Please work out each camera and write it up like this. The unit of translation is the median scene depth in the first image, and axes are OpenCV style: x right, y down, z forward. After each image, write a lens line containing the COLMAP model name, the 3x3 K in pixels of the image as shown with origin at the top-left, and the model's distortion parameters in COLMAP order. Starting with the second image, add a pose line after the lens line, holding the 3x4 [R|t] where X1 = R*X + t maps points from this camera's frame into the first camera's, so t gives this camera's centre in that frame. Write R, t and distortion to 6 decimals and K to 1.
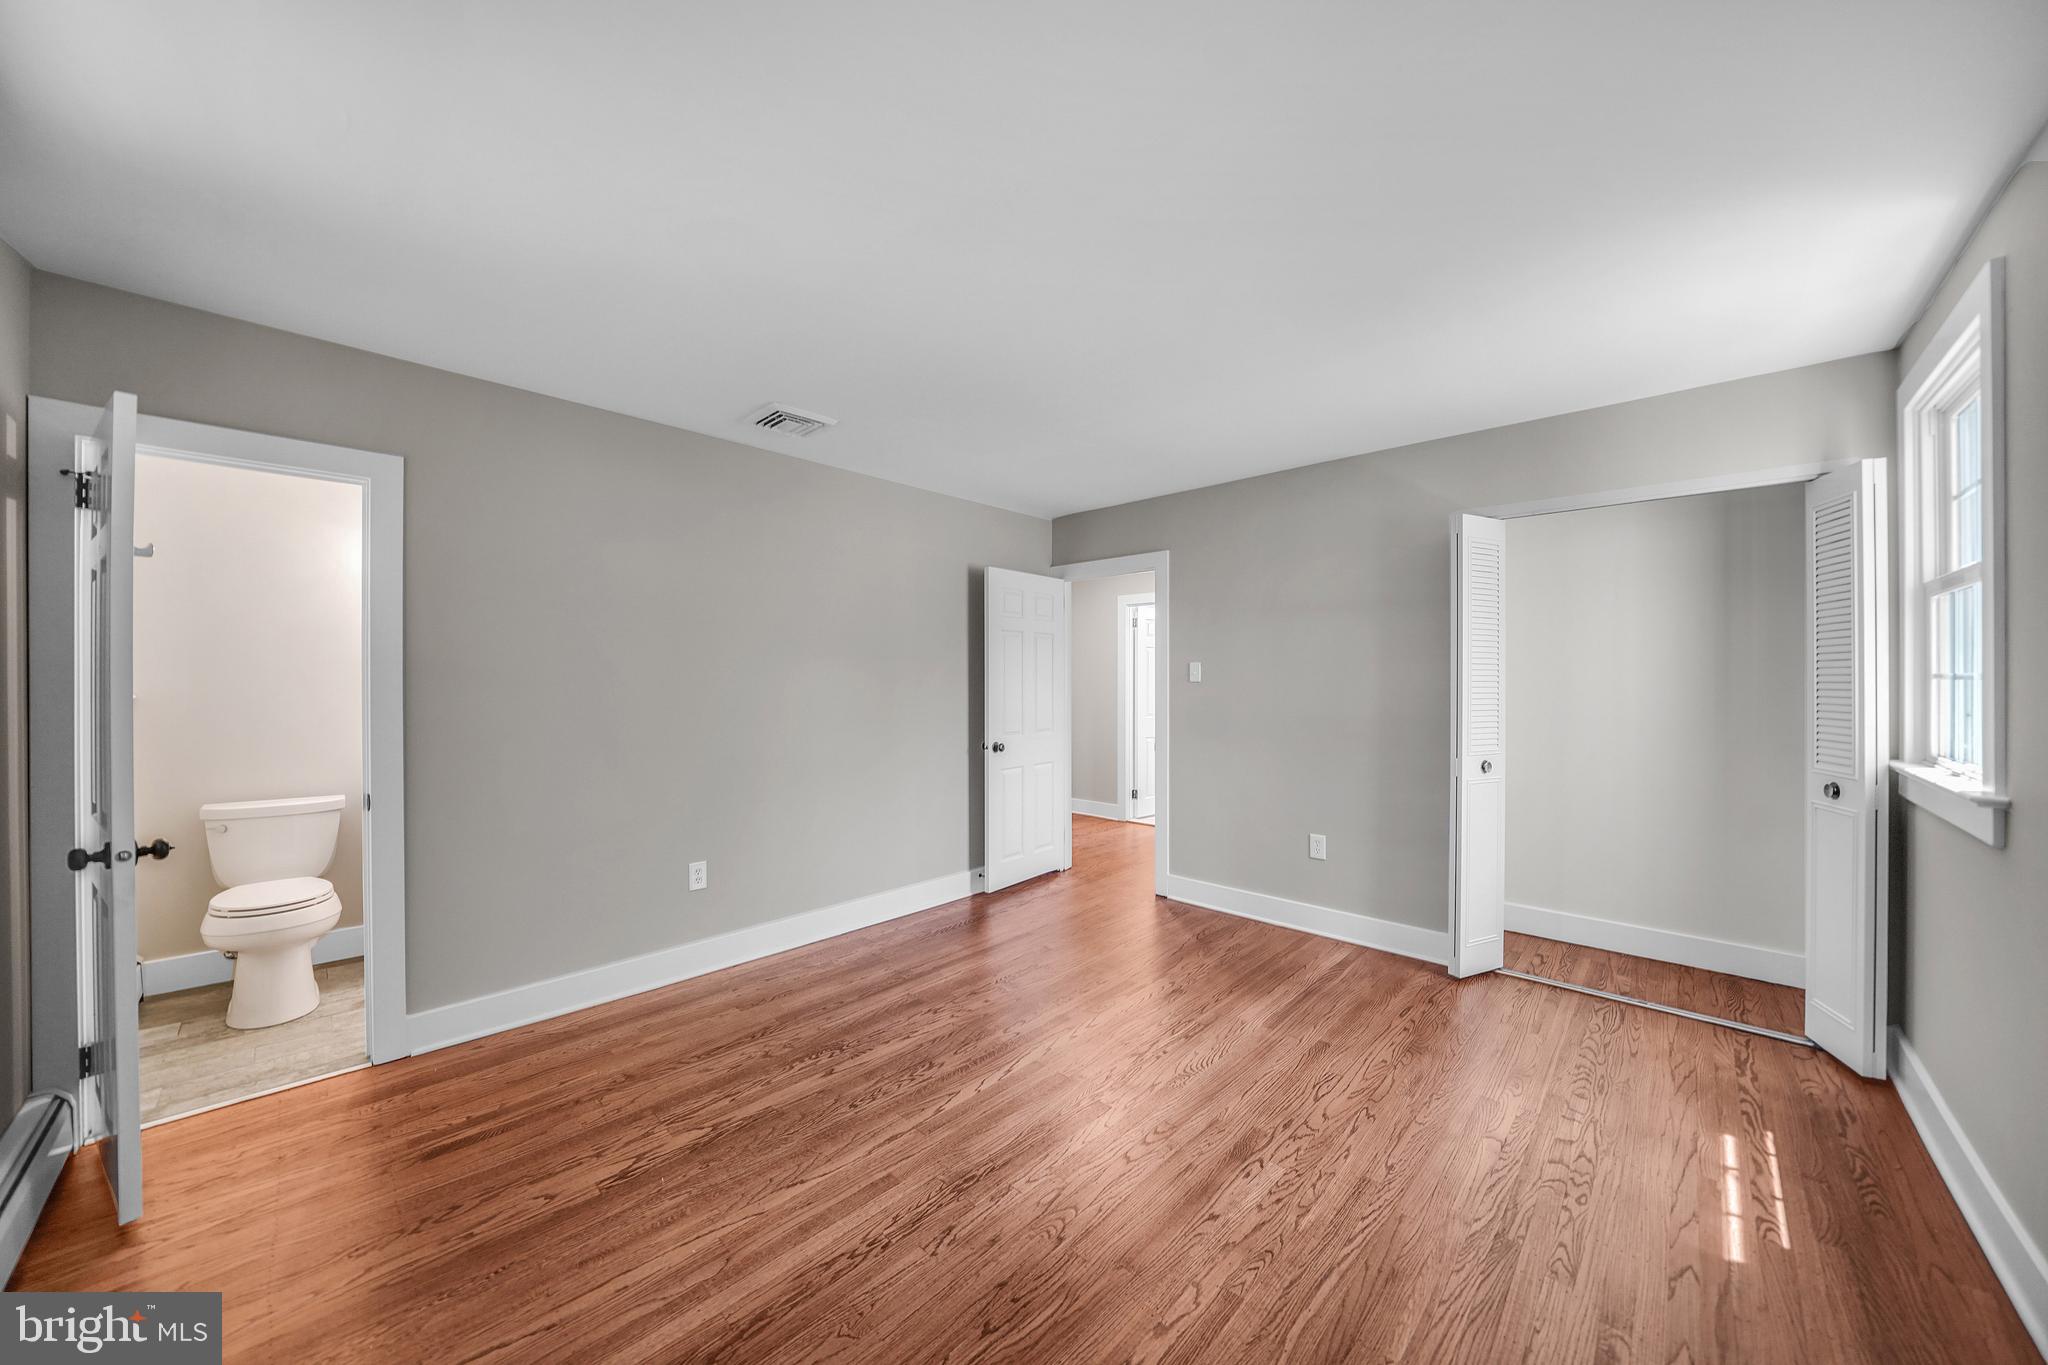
lens RADIAL K [[711.7, 0, 1013.3], [0, 711.7, 672.0], [0, 0, 1]] dist [-0.024315, 0.001643]
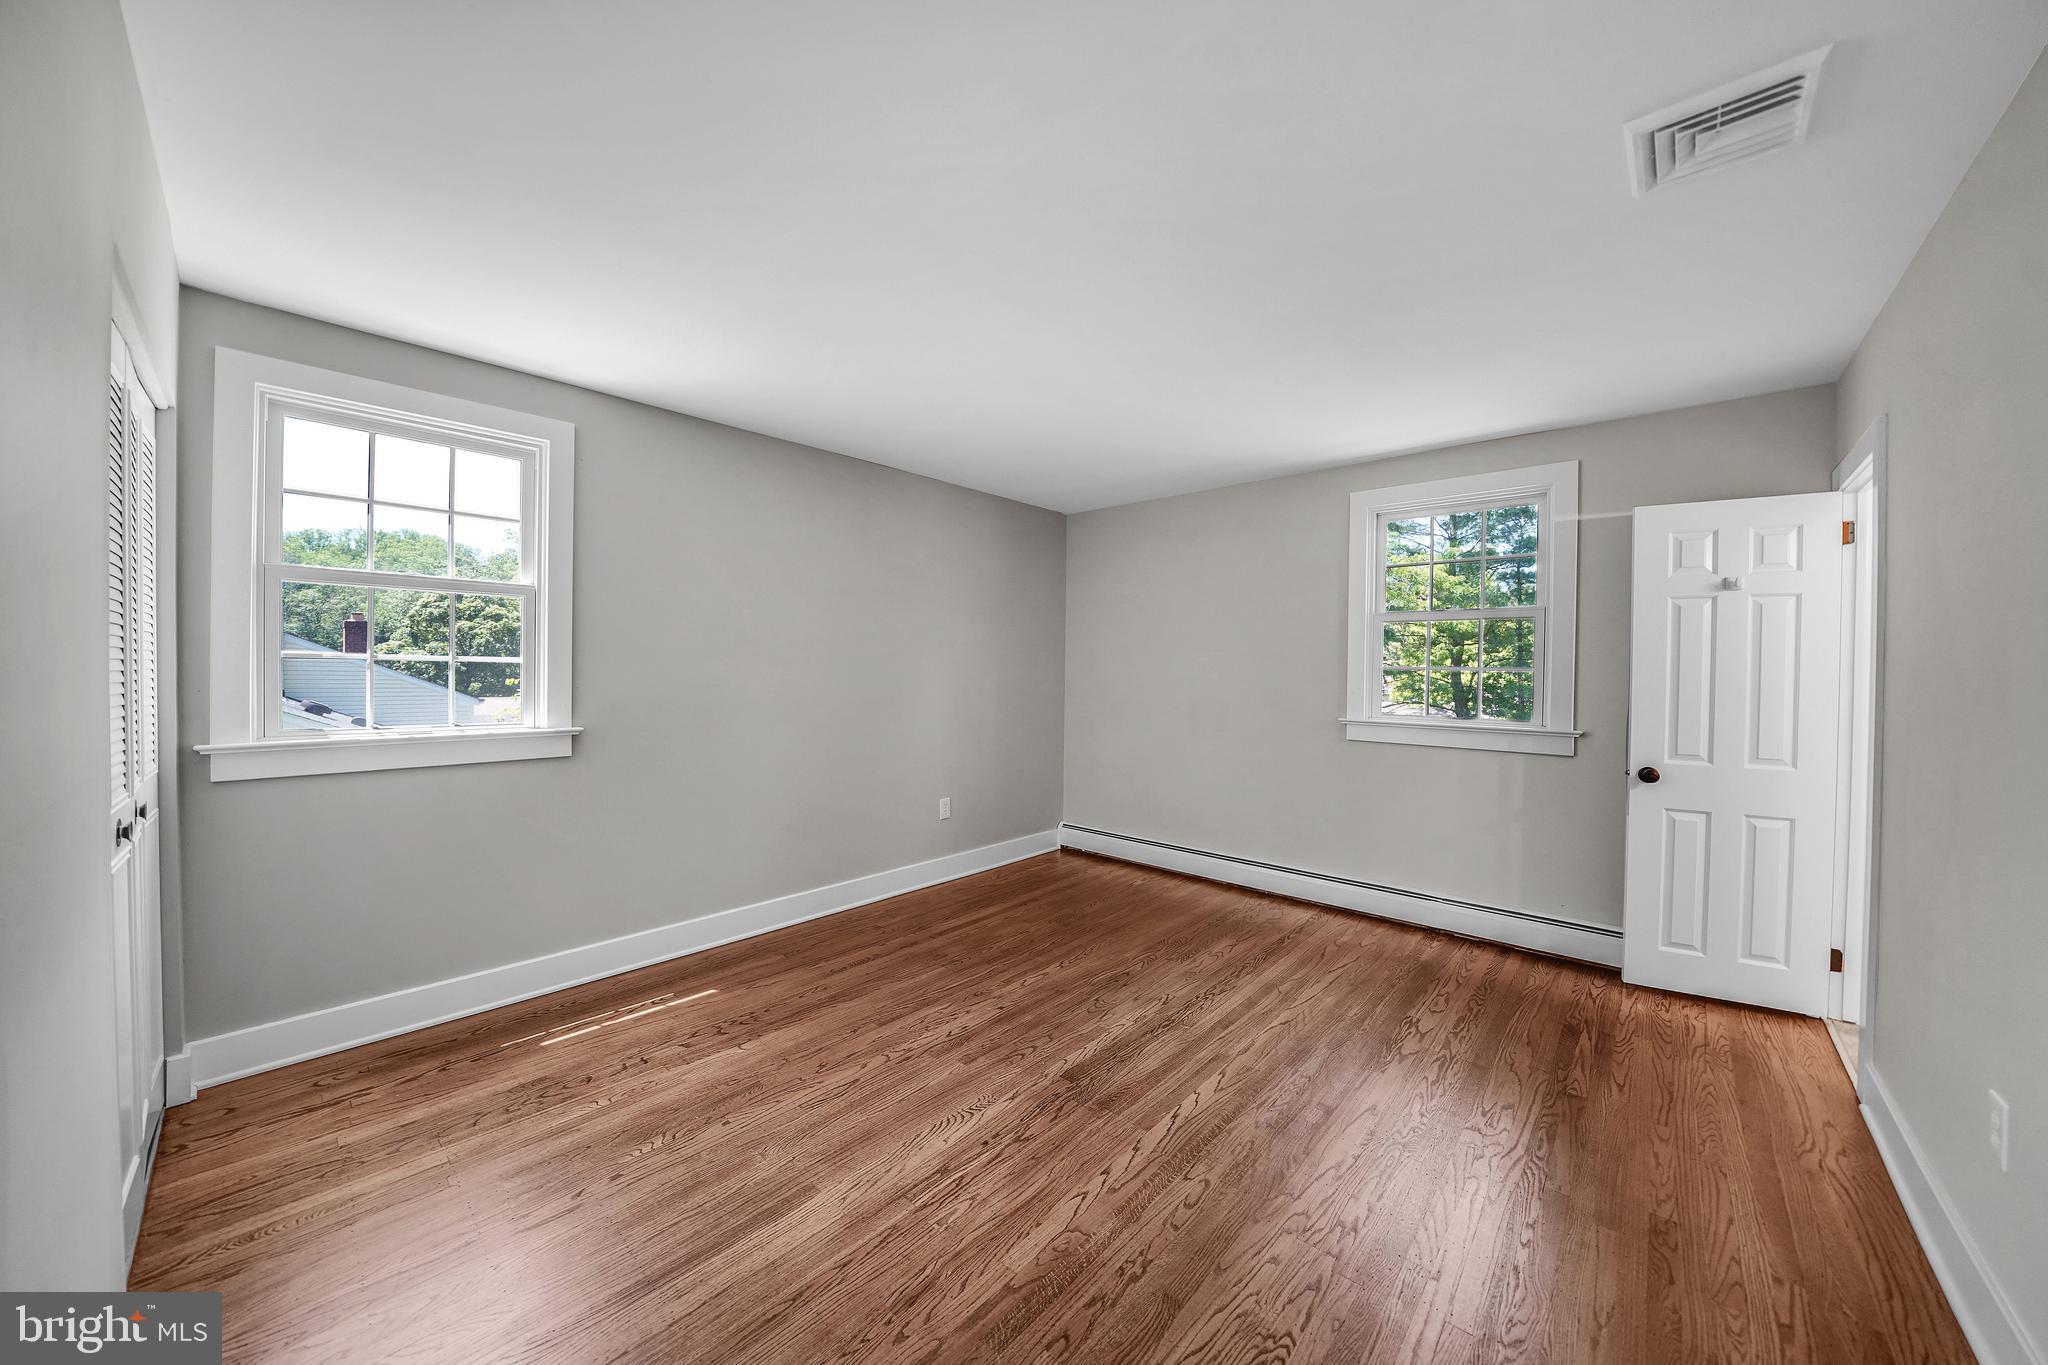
lens RADIAL K [[711.7, 0, 1015.0], [0, 711.7, 685.2], [0, 0, 1]] dist [-0.024315, 0.001643]
pose [[-0.999634, -0.007982, -0.025840, 0.278018], [-0.008207, 0.999929, 0.008650, 0.037619], [0.025769, 0.008858, -0.999629, 2.389129]]
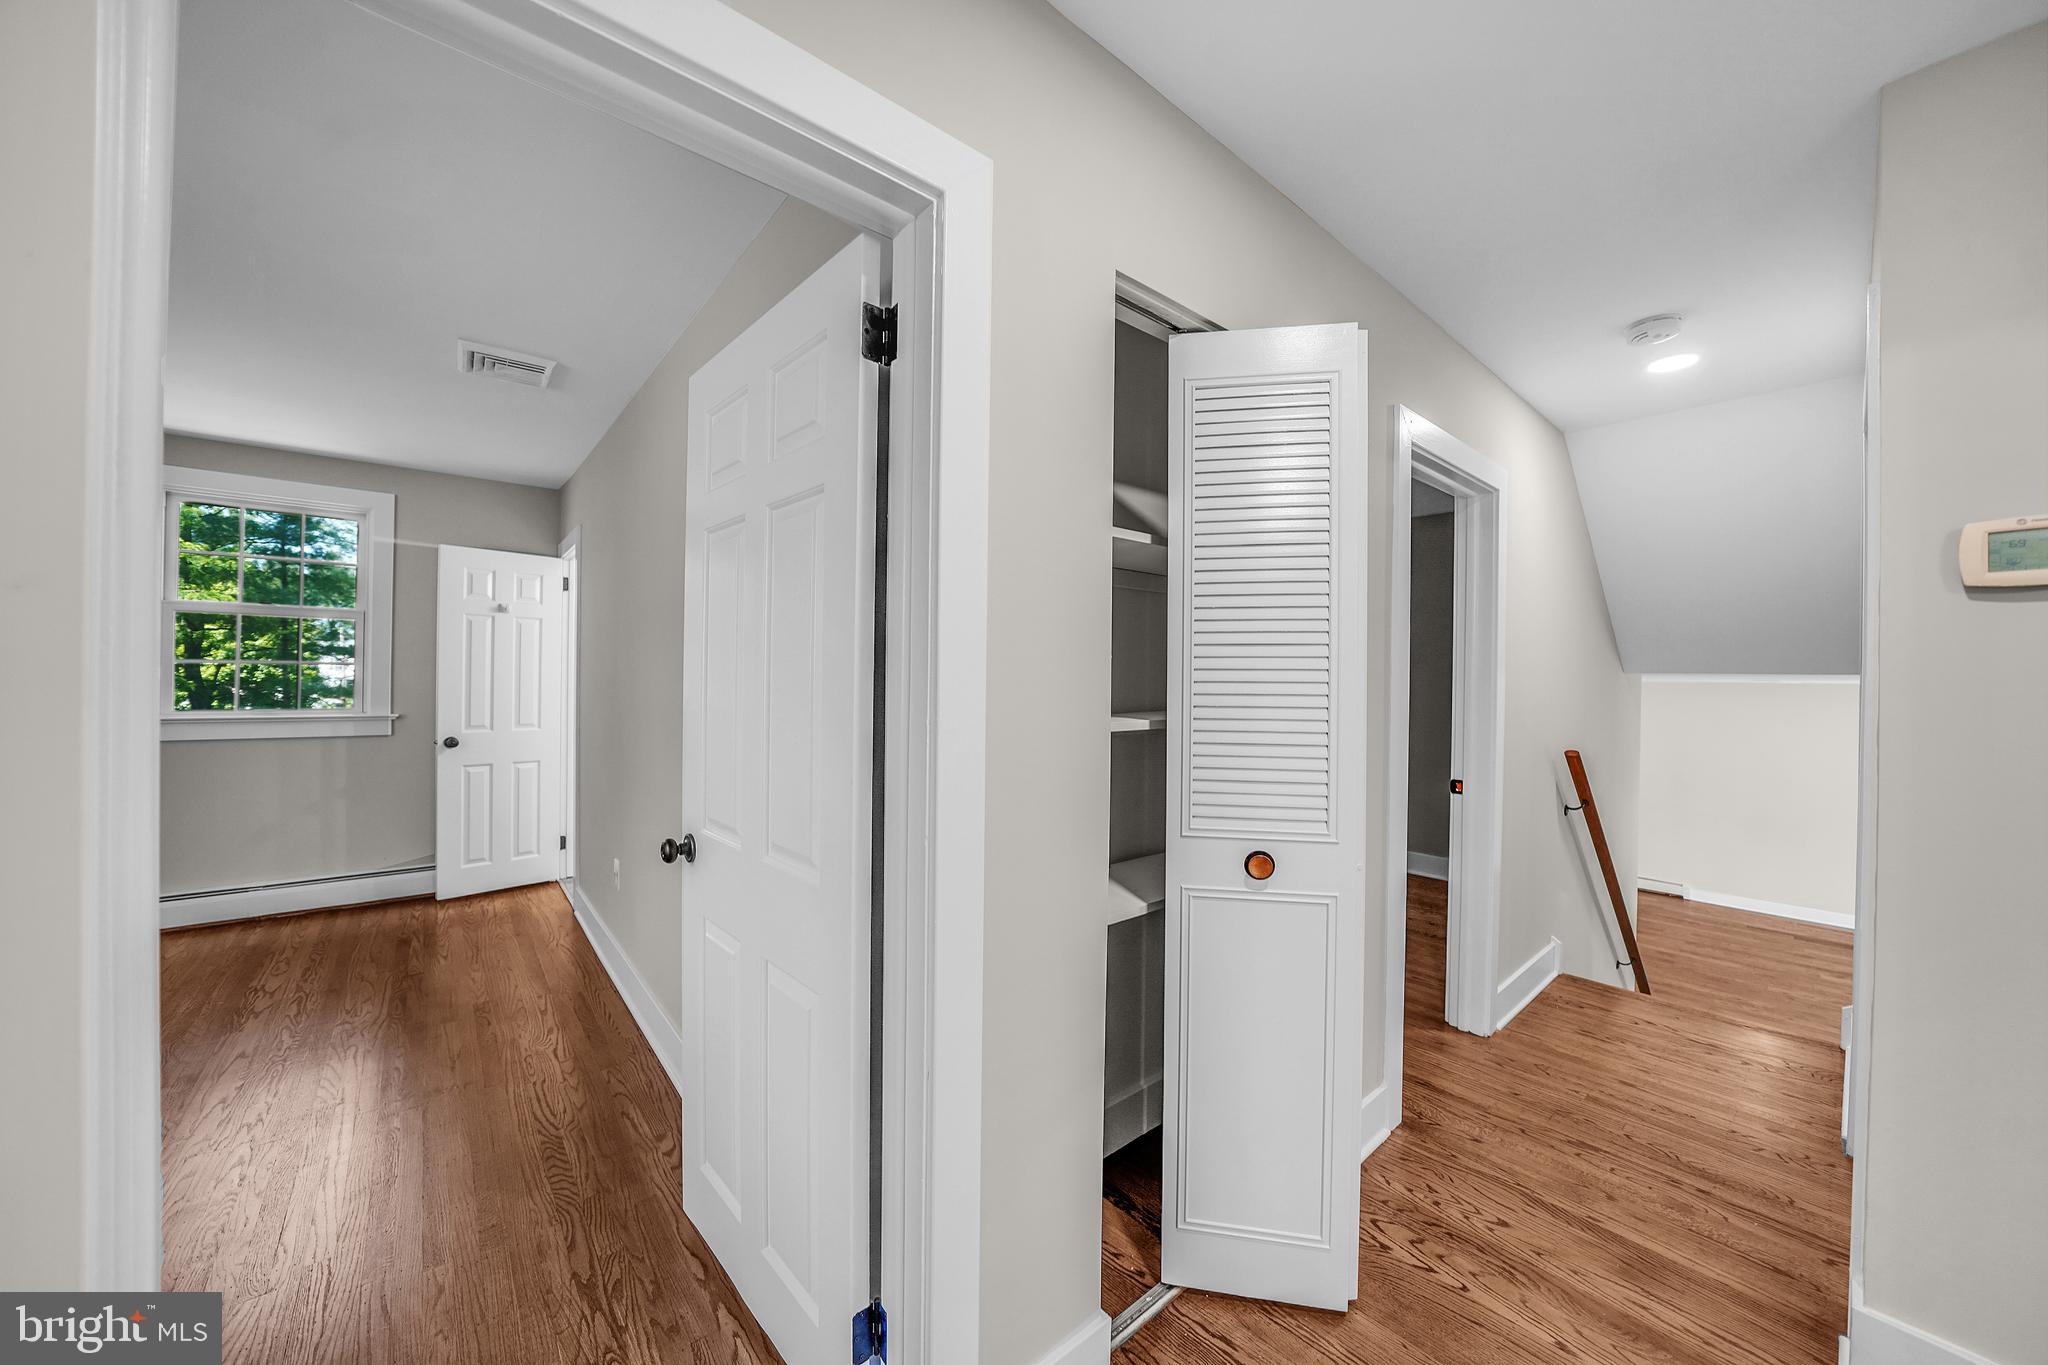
lens RADIAL K [[711.7, 0, 1013.2], [0, 711.7, 676.6], [0, 0, 1]] dist [-0.024315, 0.001643]
pose [[-0.109680, -0.004659, -0.993956, 0.752230], [-0.003275, 0.999985, -0.004326, 0.042636], [0.993962, 0.002781, -0.109693, 2.799682]]
